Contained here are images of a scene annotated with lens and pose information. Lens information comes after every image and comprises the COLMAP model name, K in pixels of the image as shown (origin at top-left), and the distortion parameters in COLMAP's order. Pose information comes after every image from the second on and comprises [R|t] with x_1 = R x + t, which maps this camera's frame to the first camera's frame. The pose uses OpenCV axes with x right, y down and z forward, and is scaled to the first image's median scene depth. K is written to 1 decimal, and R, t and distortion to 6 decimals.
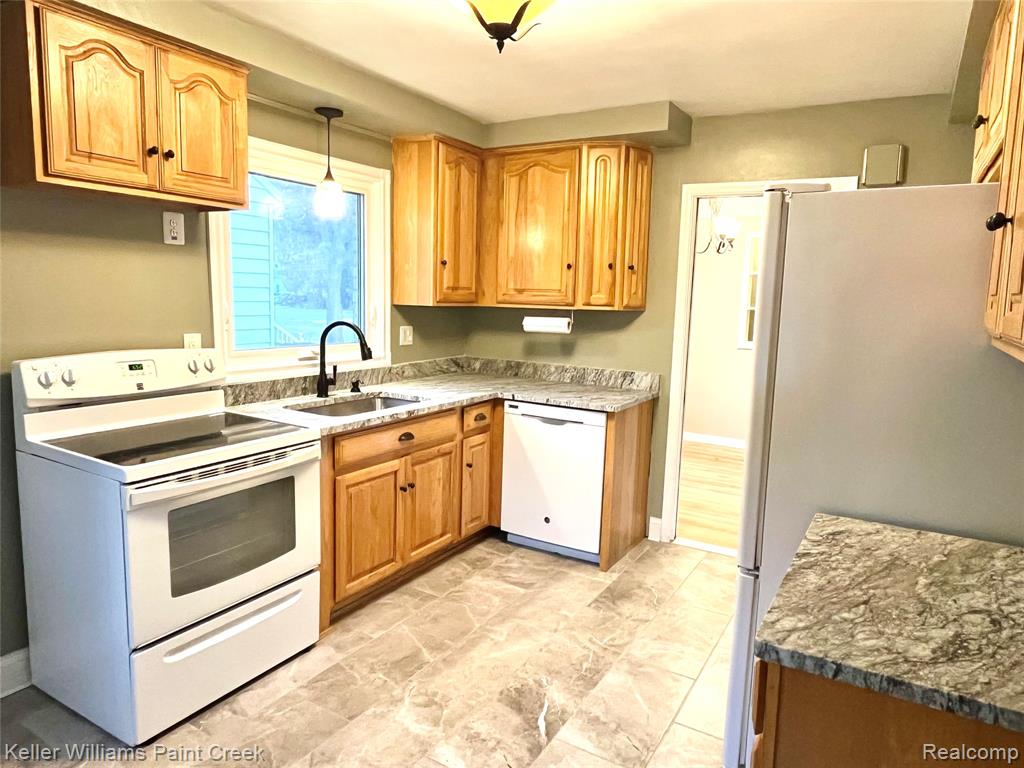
lens RADIAL K [[665.5, 0, 513.0], [0, 665.5, 380.8], [0, 0, 1]] dist [-0.006700, -0.001041]
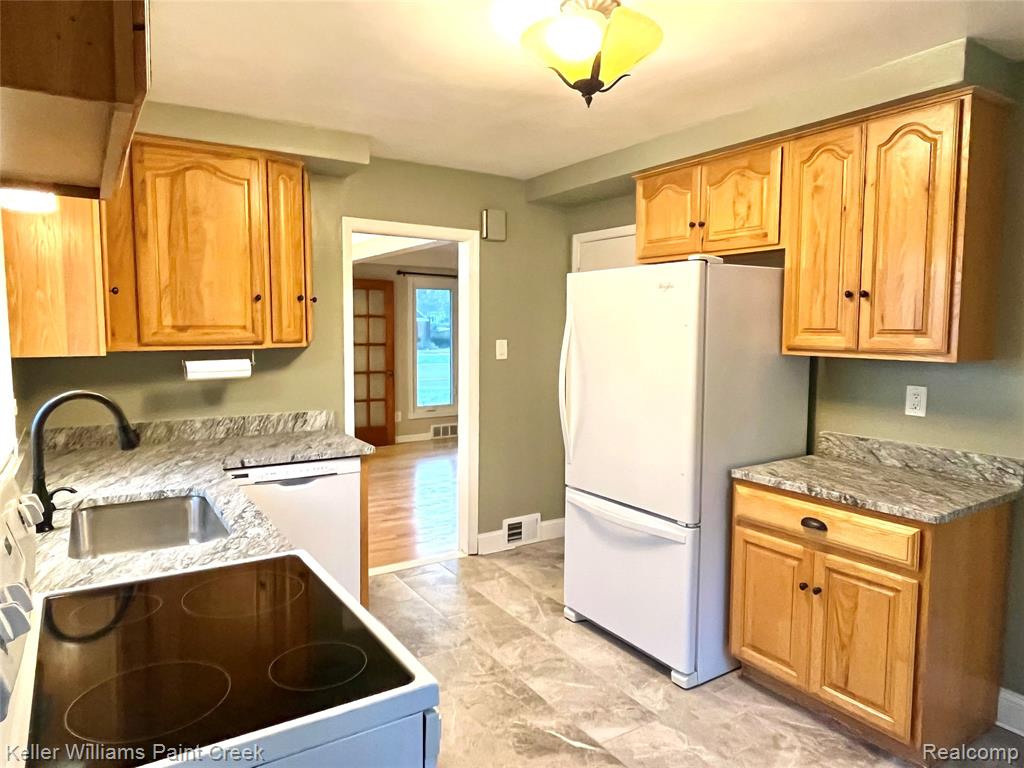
lens RADIAL K [[665.5, 0, 513.1], [0, 665.5, 381.5], [0, 0, 1]] dist [-0.006700, -0.001041]
pose [[0.440658, -0.101546, 0.891913, -0.521253], [0.123701, 0.990971, 0.051708, -0.069372], [-0.889111, 0.087545, 0.449241, 0.339422]]
